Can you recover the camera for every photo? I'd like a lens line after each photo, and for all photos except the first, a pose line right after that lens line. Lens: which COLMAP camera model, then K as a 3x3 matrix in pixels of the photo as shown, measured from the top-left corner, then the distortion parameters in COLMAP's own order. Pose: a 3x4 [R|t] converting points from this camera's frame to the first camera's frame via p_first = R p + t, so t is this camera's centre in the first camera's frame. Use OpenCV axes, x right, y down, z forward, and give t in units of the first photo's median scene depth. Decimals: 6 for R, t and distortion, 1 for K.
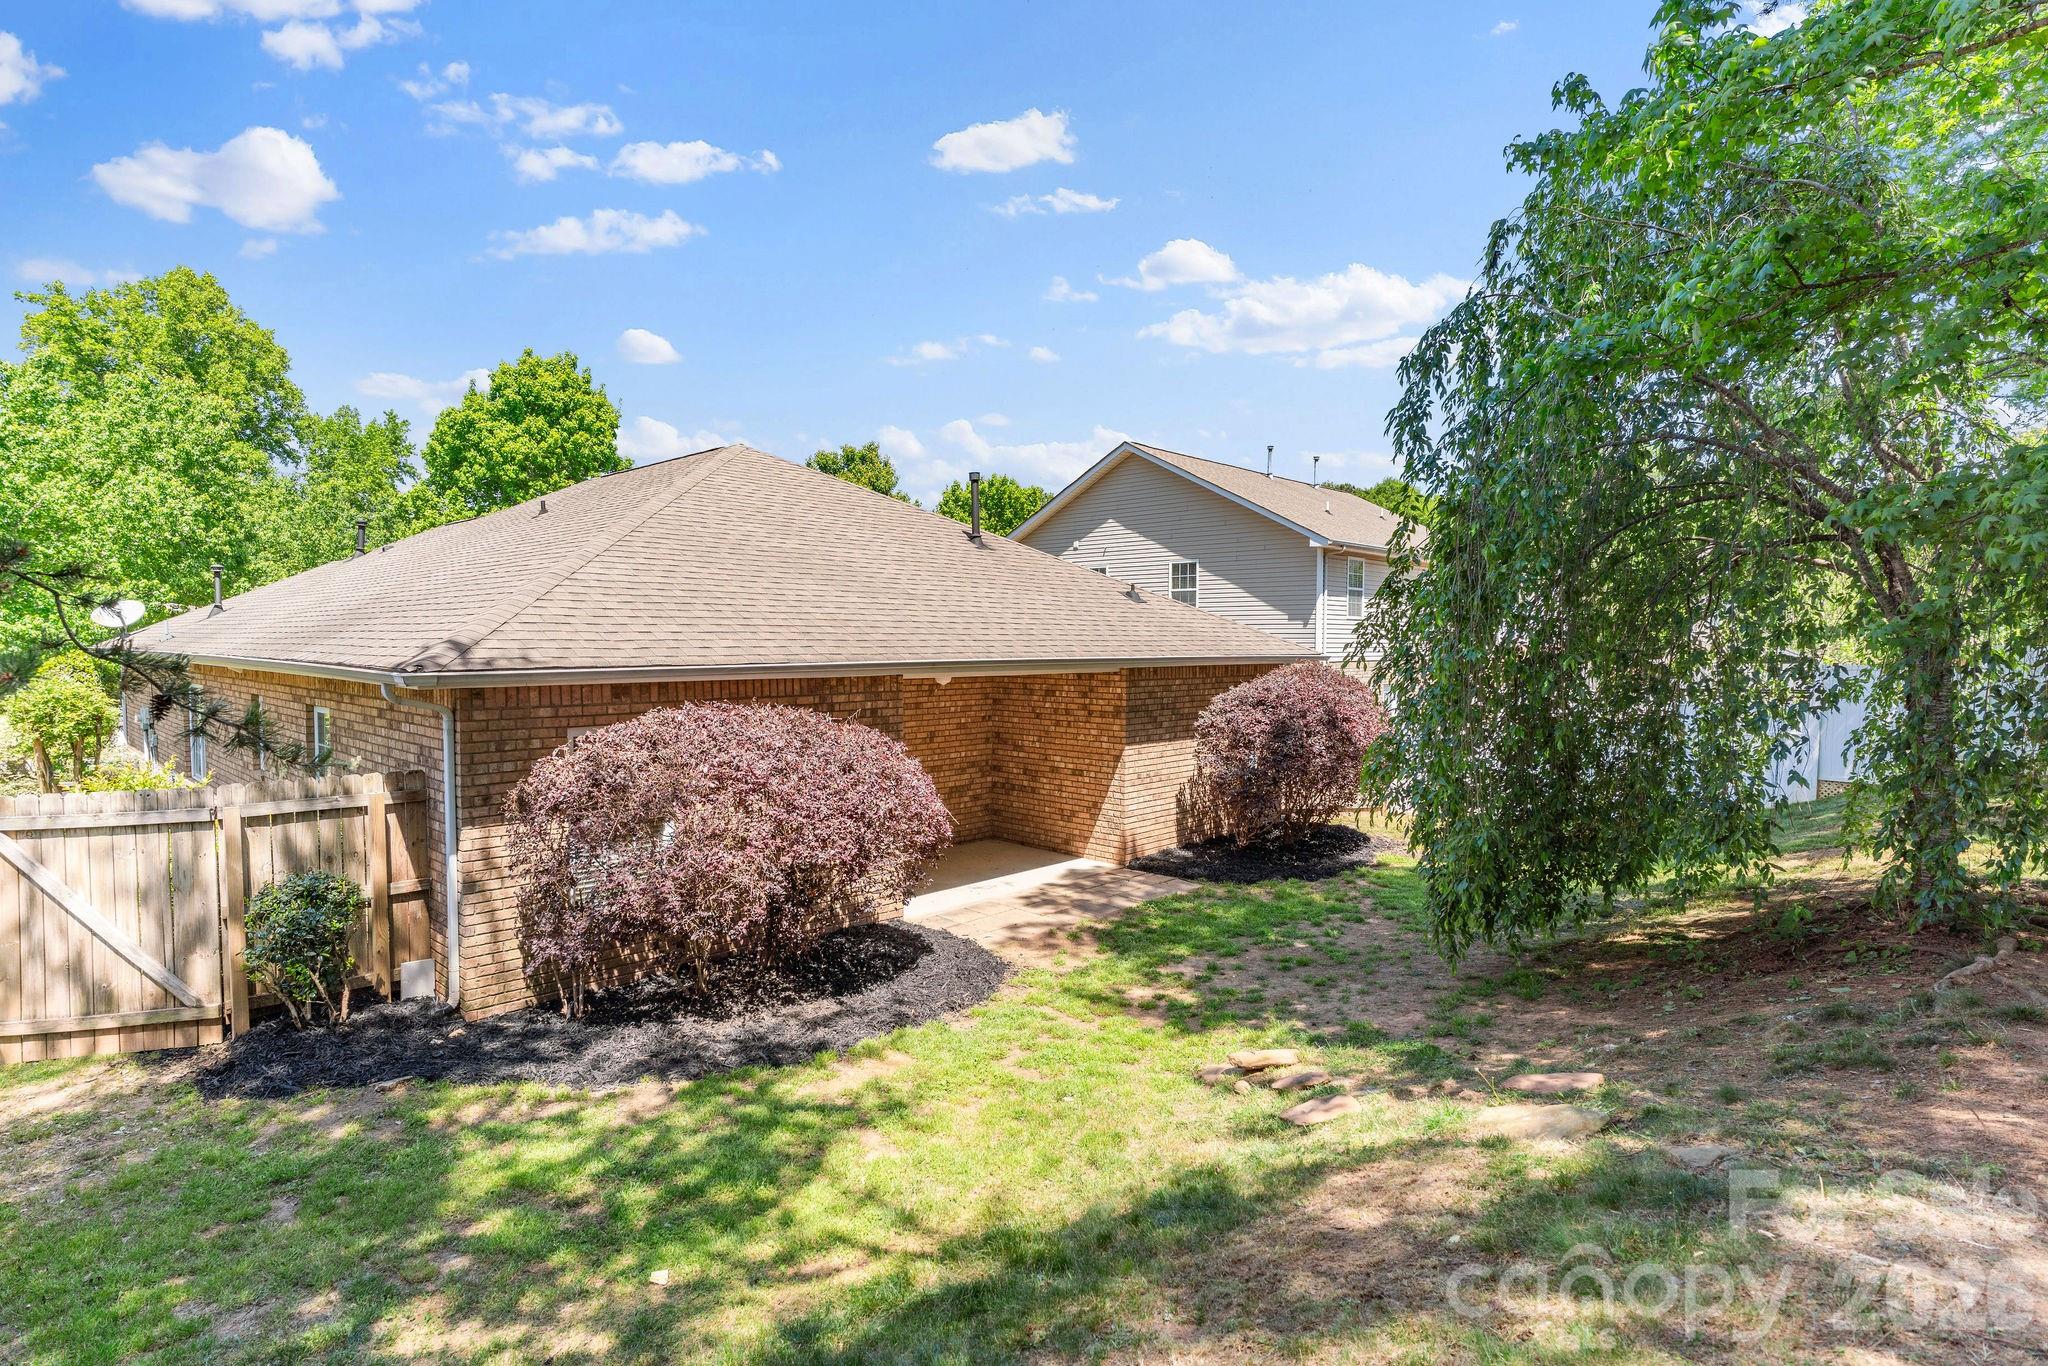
lens RADIAL K [[1041.8, 0, 1024.0], [0, 1041.8, 683.0], [0, 0, 1]] dist [-0.004445, -0.000482]
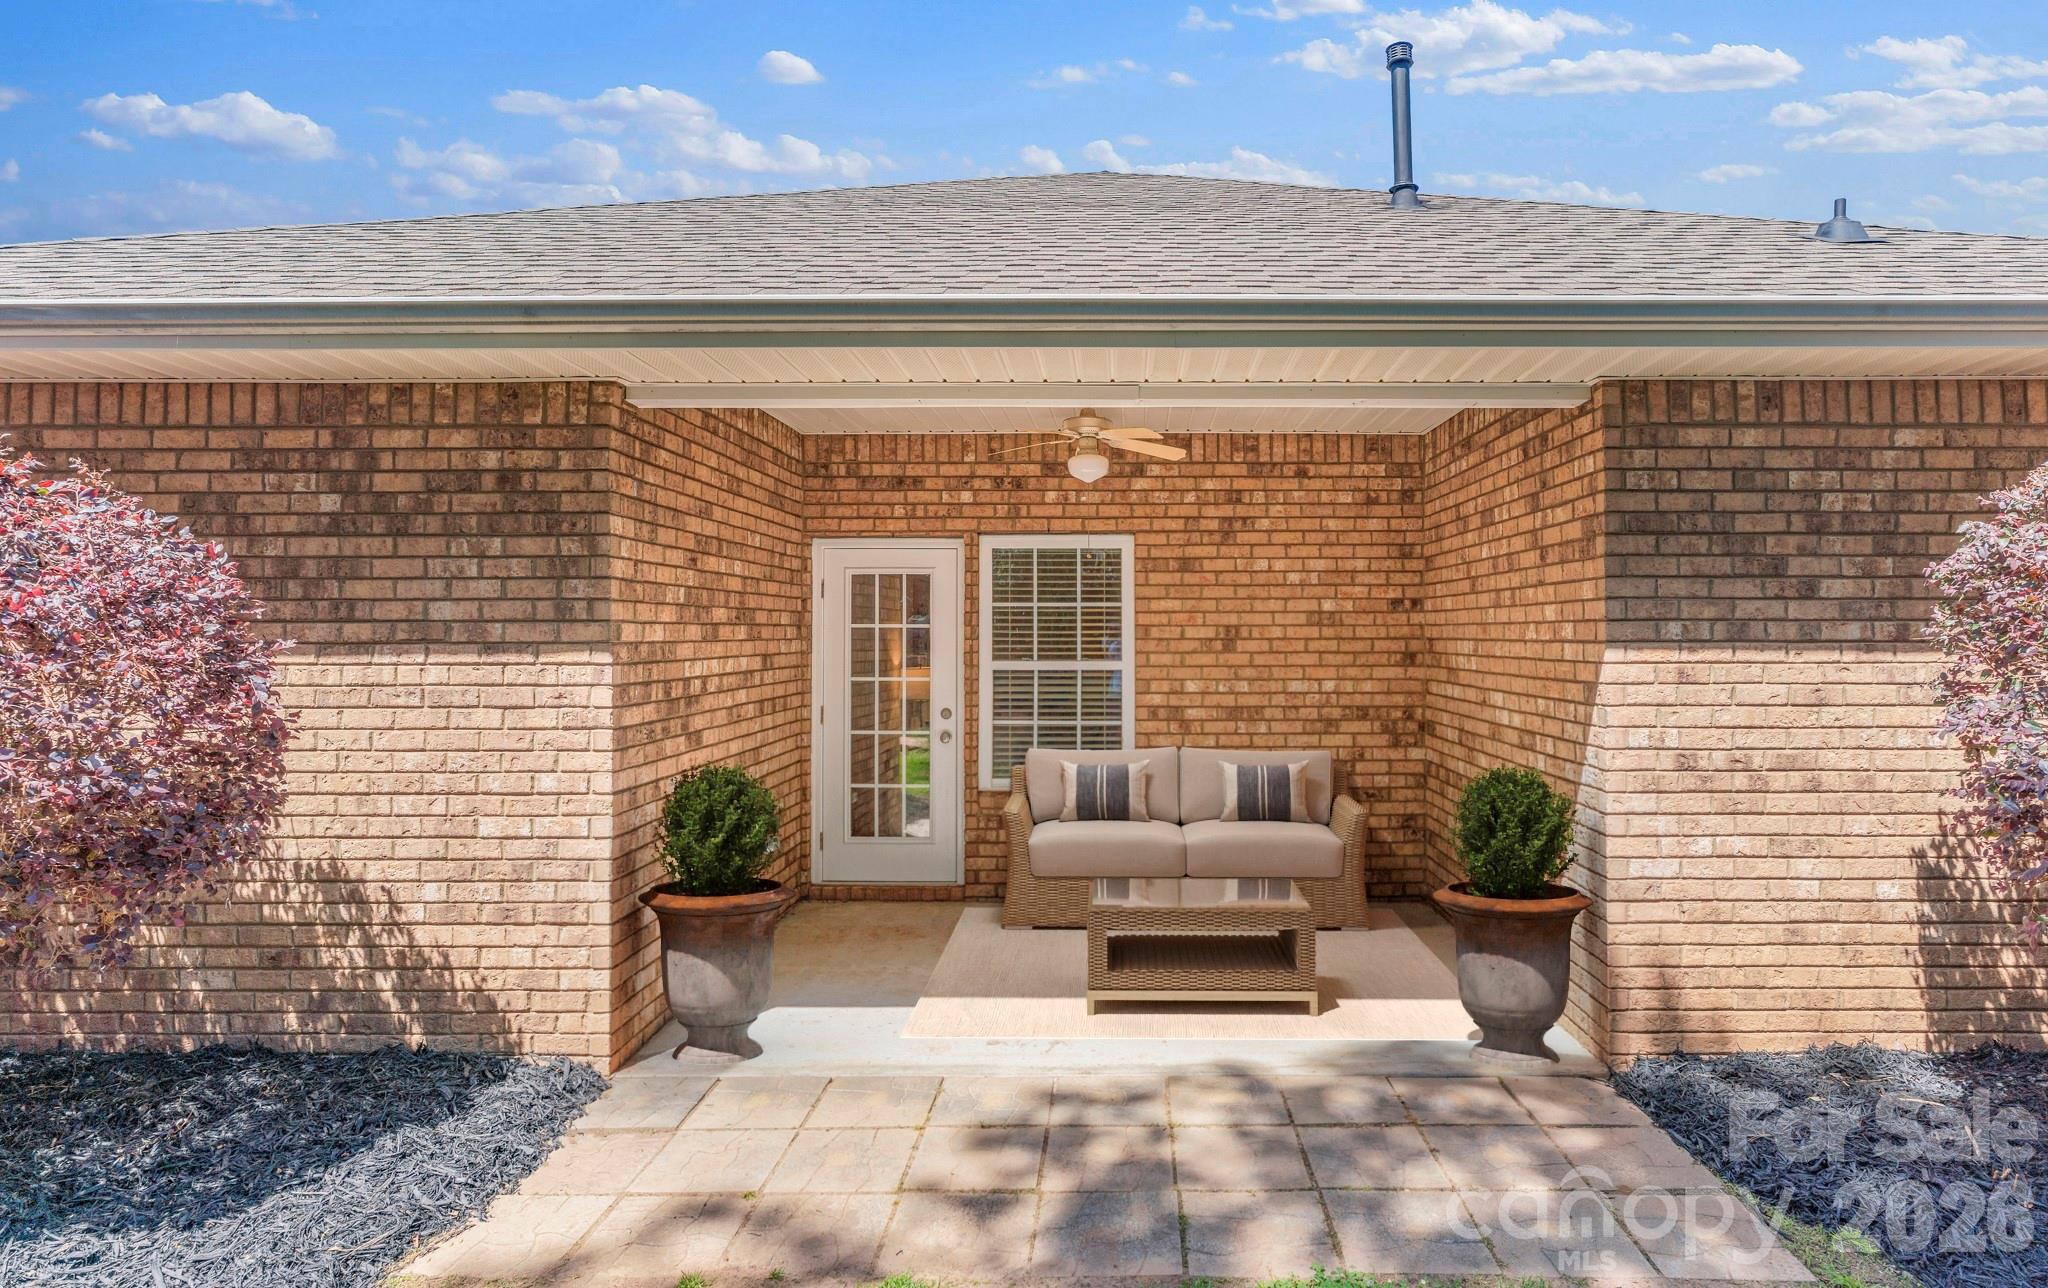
lens RADIAL K [[1109.3, 0, 1032.2], [0, 1109.3, 596.3], [0, 0, 1]] dist [-0.000402, -0.000172]
pose [[0.685128, -0.020048, -0.728147, 0.237182], [-0.027318, 0.998211, -0.053188, 0.074537], [0.727911, 0.056332, 0.683354, 0.751538]]
